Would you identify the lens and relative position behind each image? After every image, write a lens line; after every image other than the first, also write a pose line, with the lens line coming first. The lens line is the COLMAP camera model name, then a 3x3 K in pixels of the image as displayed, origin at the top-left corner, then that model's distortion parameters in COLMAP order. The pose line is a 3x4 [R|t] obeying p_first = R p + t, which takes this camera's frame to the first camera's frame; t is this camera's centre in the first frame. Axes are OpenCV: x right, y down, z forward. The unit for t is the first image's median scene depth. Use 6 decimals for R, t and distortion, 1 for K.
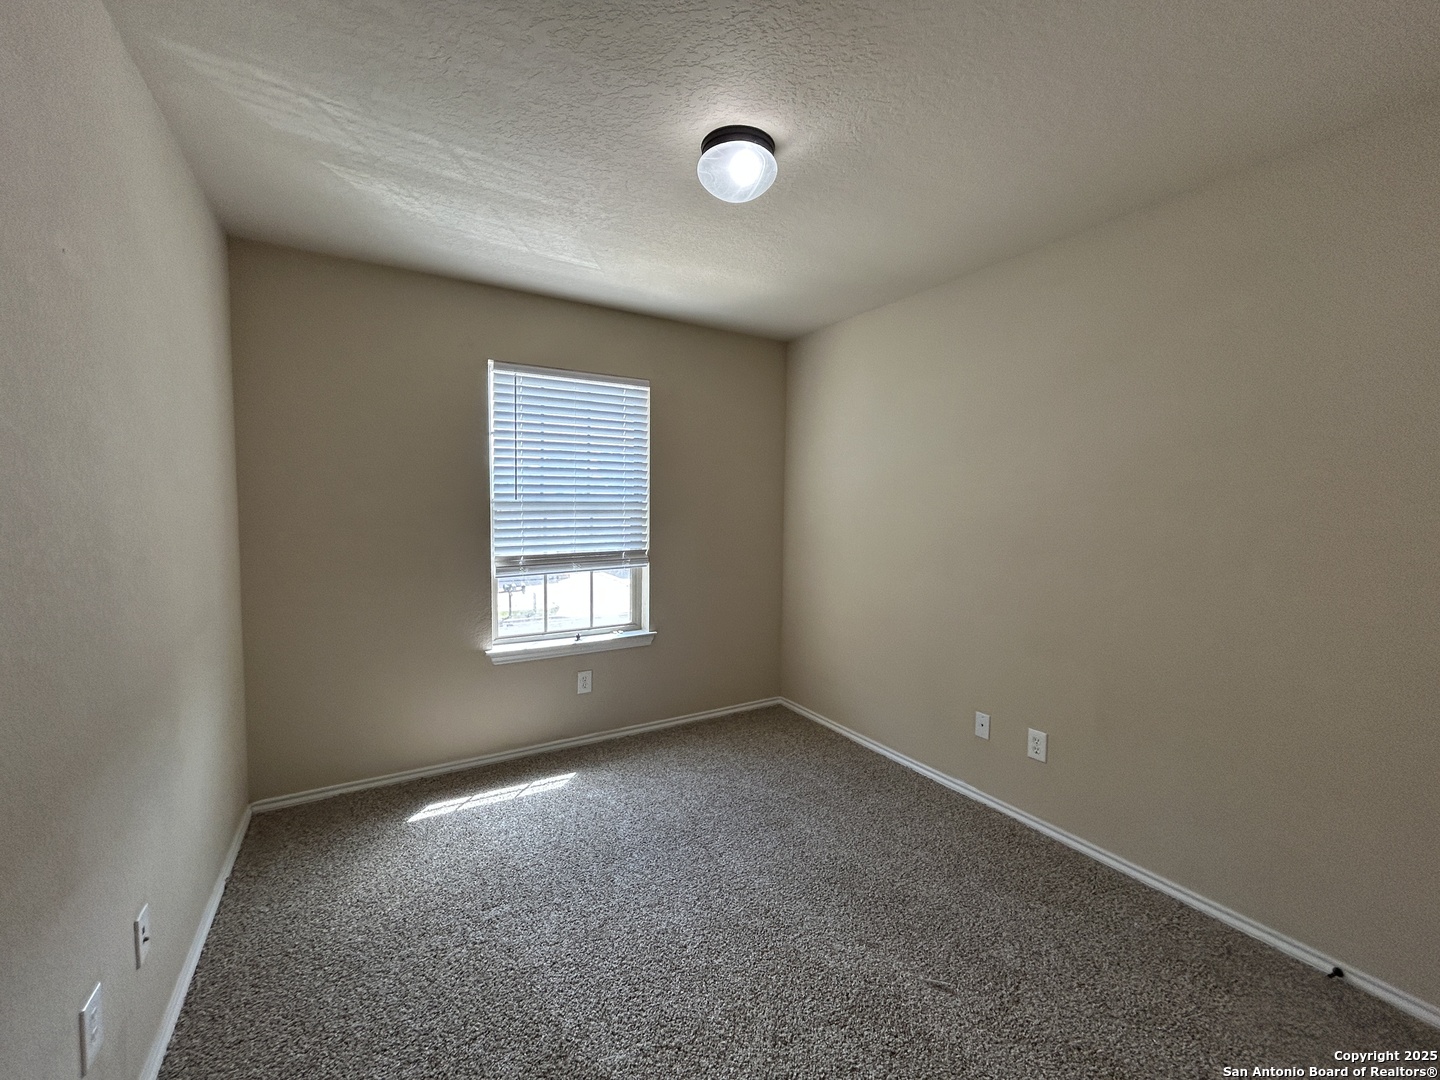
lens RADIAL K [[585.2, 0, 717.1], [0, 585.2, 538.8], [0, 0, 1]] dist [0.001685, 0.000824]
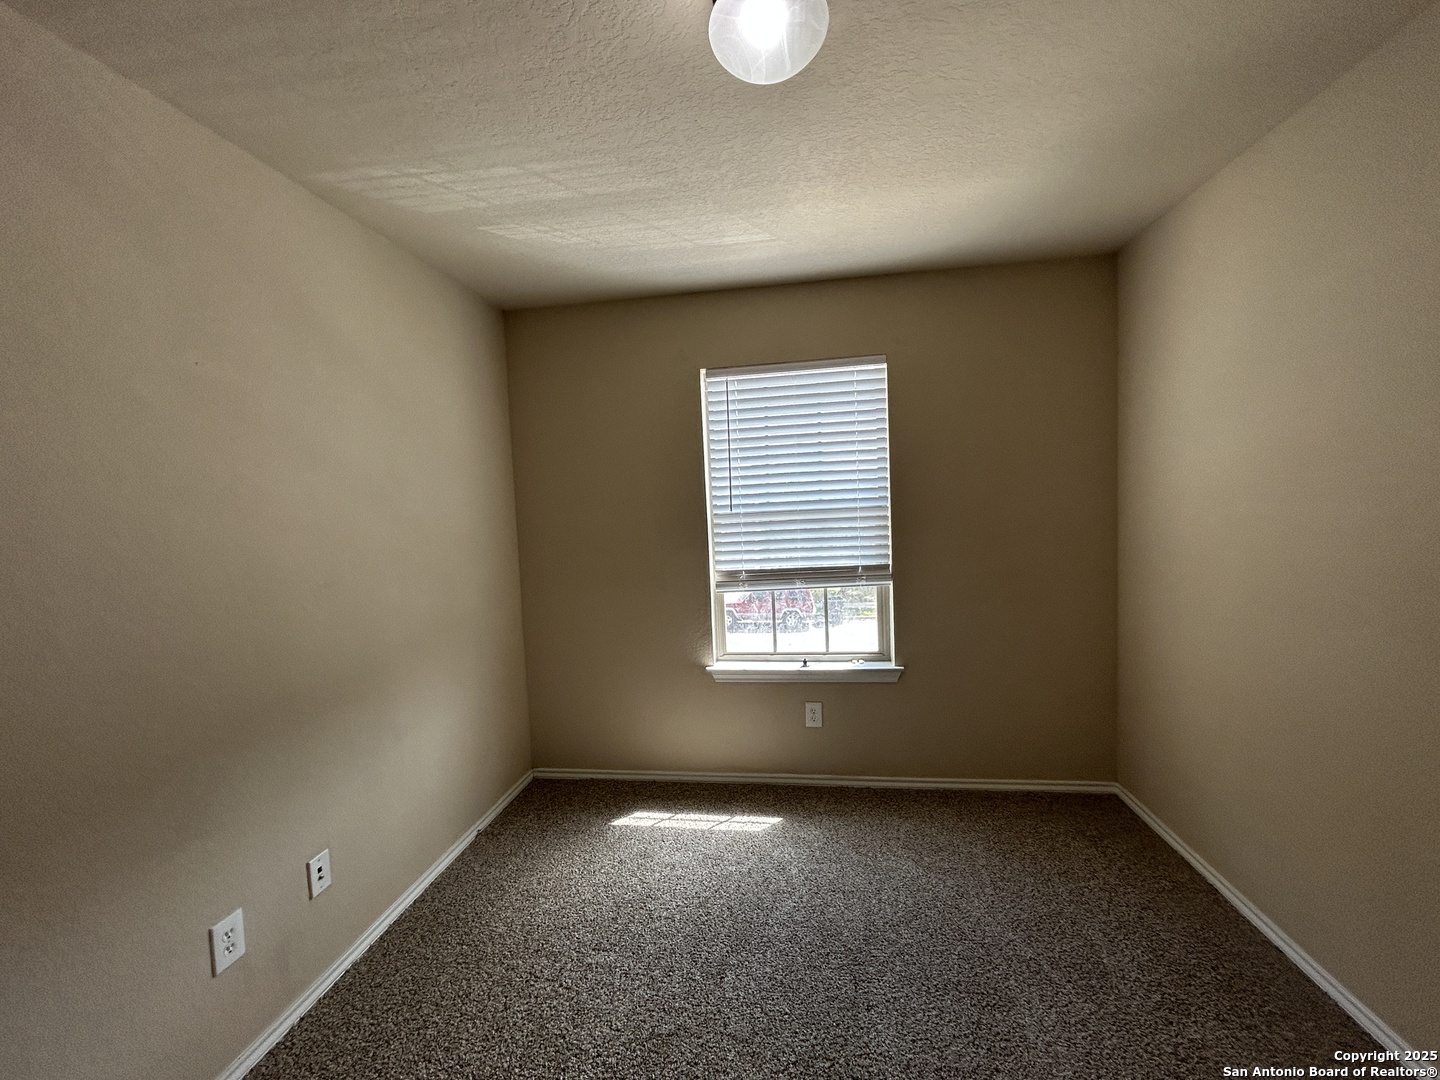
lens RADIAL K [[585.2, 0, 717.1], [0, 585.2, 538.8], [0, 0, 1]] dist [0.001685, 0.000824]
pose [[0.774643, -0.006577, -0.632364, 0.231192], [0.013027, 0.999900, 0.005558, -0.027220], [0.632264, -0.012543, 0.774651, 0.245430]]
